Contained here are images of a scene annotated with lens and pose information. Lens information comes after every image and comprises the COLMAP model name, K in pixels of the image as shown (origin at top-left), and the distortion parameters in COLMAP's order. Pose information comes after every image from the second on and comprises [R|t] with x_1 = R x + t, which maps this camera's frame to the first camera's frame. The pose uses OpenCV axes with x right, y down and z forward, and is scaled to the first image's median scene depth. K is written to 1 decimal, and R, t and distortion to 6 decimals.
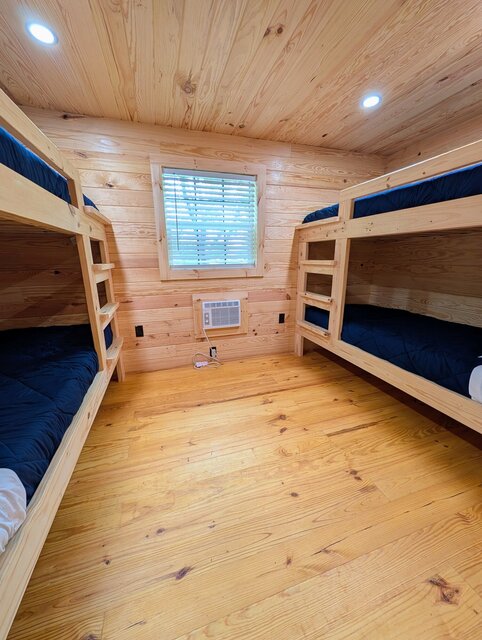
lens RADIAL K [[246.8, 0, 238.8], [0, 246.8, 320.3], [0, 0, 1]] dist [0.001593, 0.000169]
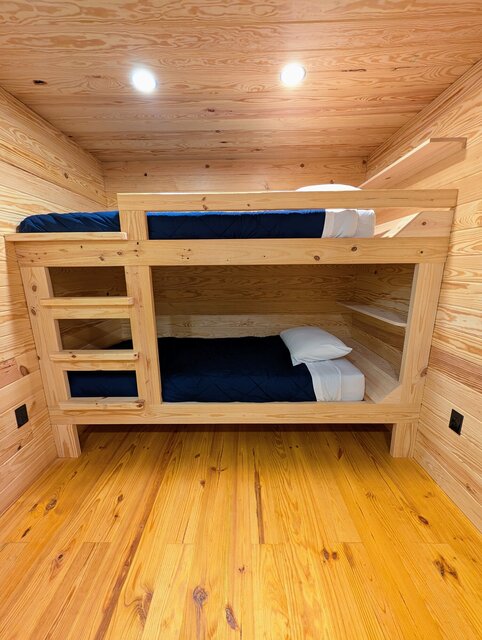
lens RADIAL K [[246.8, 0, 239.7], [0, 246.8, 320.4], [0, 0, 1]] dist [0.001593, 0.000169]
pose [[0.312533, -0.196647, 0.929329, -0.142043], [0.246257, 0.961663, 0.120672, -0.181453], [-0.917432, 0.191140, 0.348977, 0.487115]]
